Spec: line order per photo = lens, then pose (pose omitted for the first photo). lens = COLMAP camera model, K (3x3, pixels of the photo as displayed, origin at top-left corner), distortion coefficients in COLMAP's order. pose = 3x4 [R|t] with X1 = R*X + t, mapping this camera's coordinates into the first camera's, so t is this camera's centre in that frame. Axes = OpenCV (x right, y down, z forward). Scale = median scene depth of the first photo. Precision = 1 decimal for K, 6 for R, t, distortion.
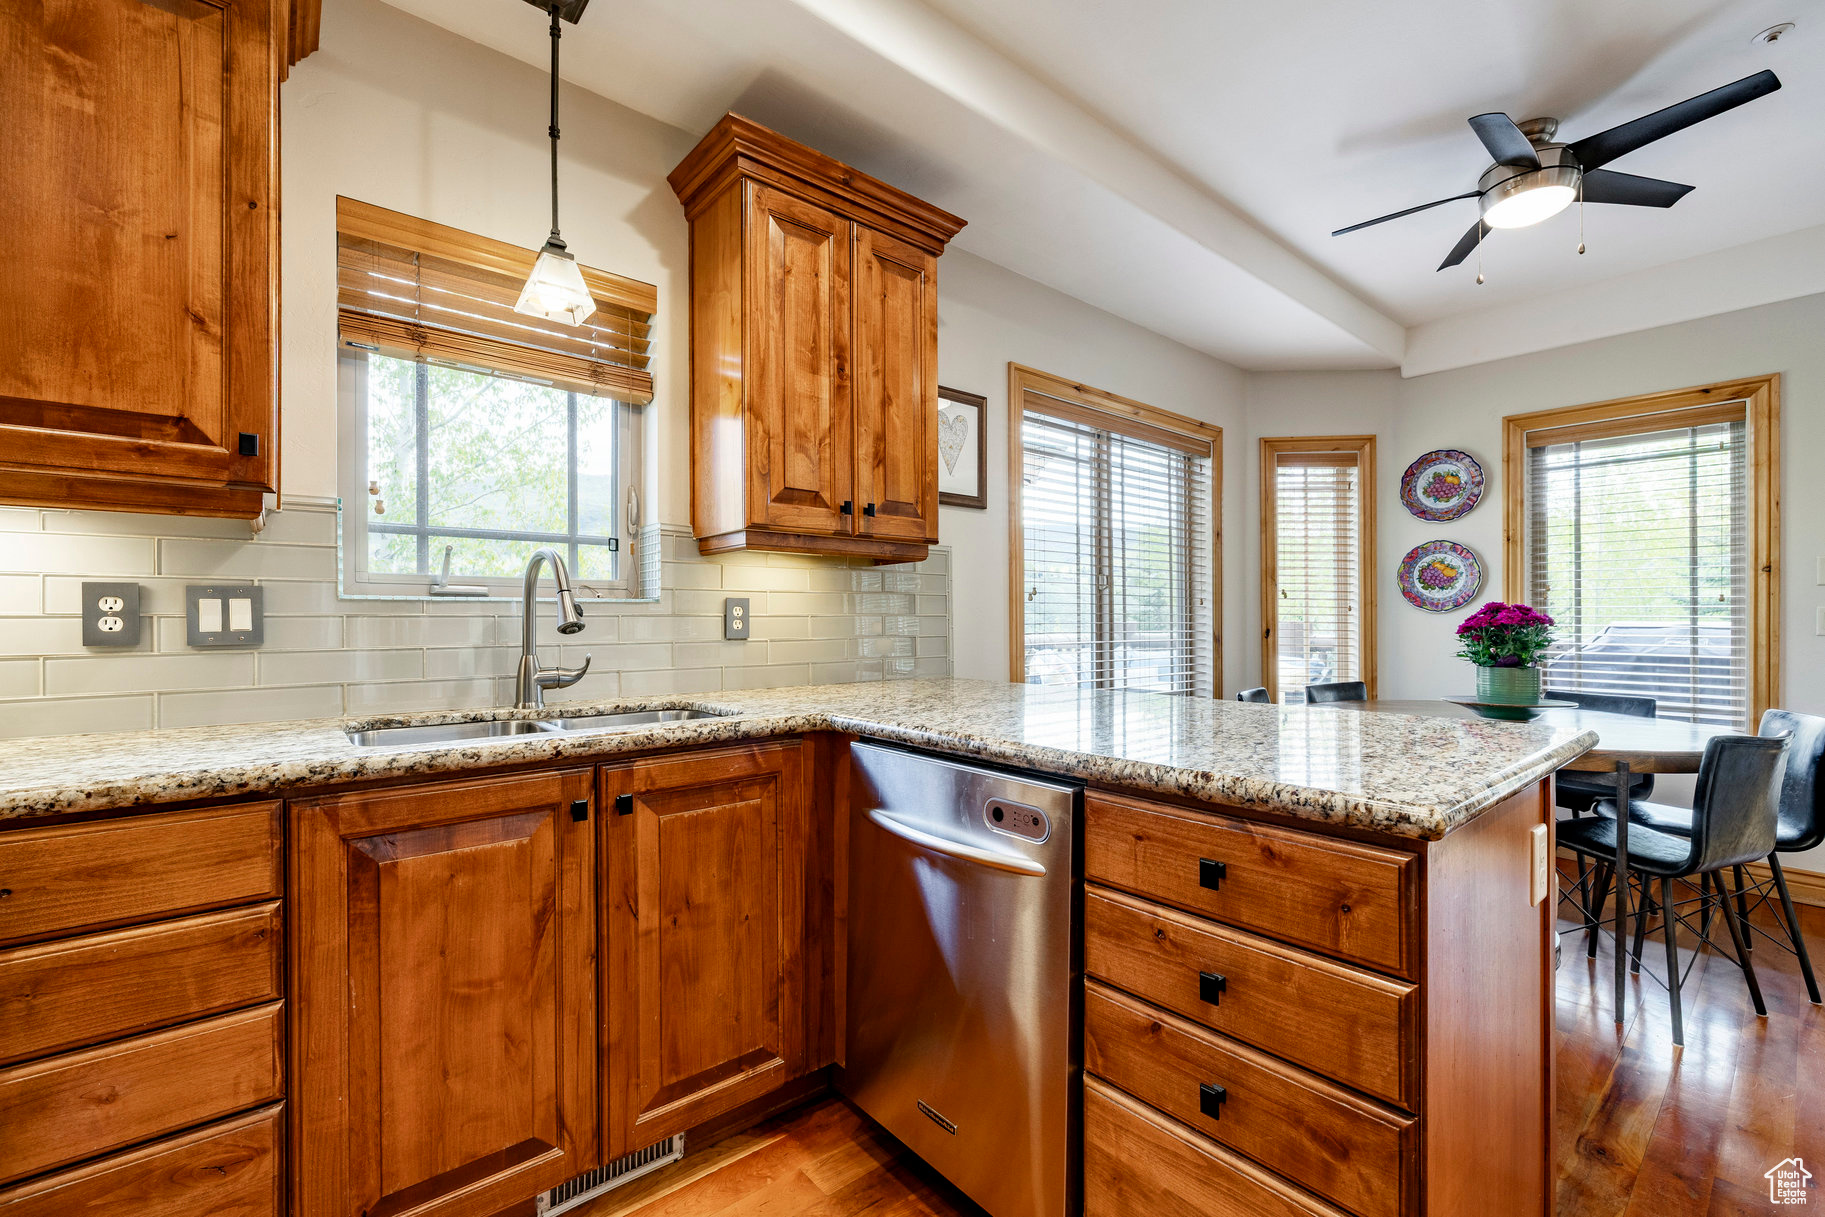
lens RADIAL K [[788.2, 0, 914.3], [0, 788.2, 620.8], [0, 0, 1]] dist [-0.002784, 0.000018]
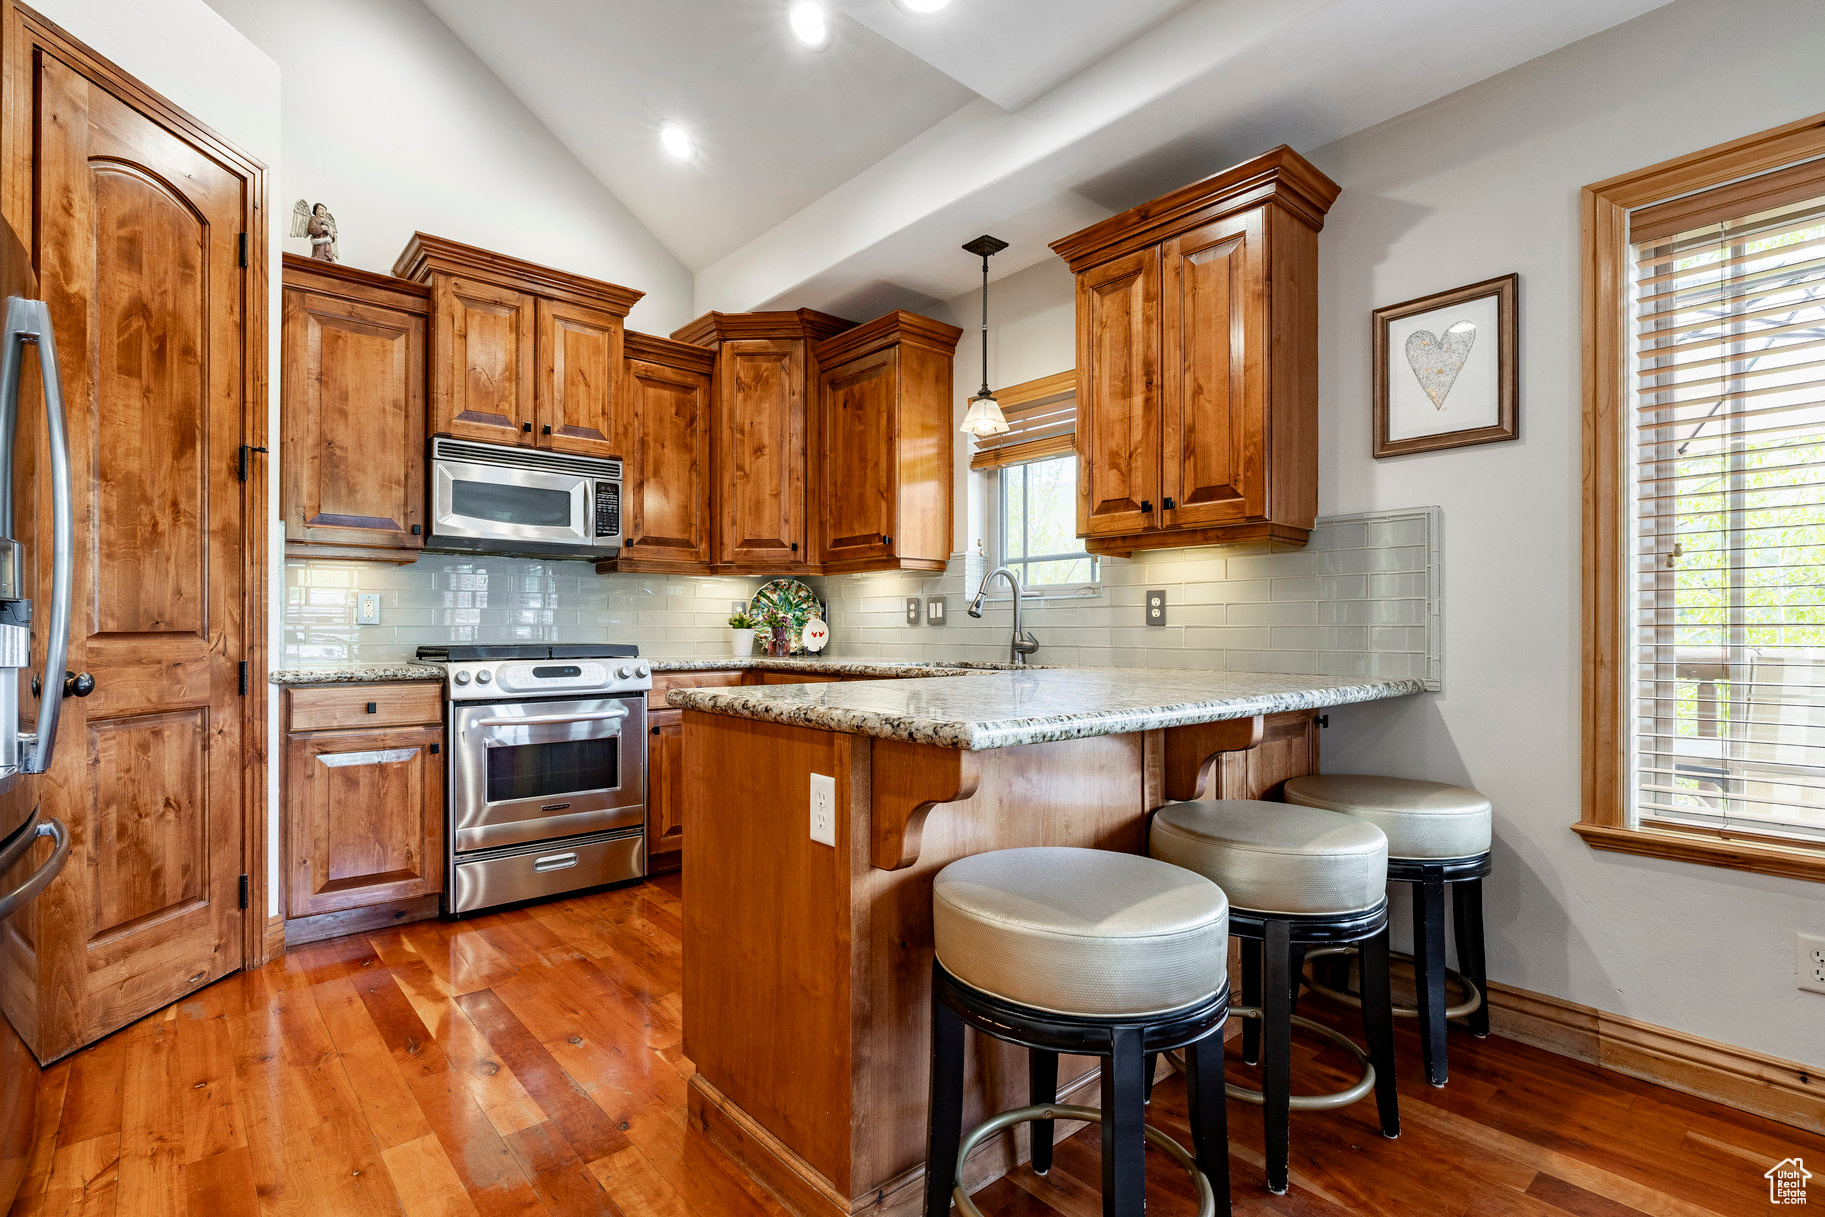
lens RADIAL K [[865.3, 0, 913.5], [0, 865.3, 621.3], [0, 0, 1]] dist [-0.003400, 0.000179]
pose [[0.007845, -0.004763, -0.999958, 1.139058], [-0.000937, 0.999988, -0.004770, 0.025727], [0.999969, 0.000974, 0.007840, 0.659364]]
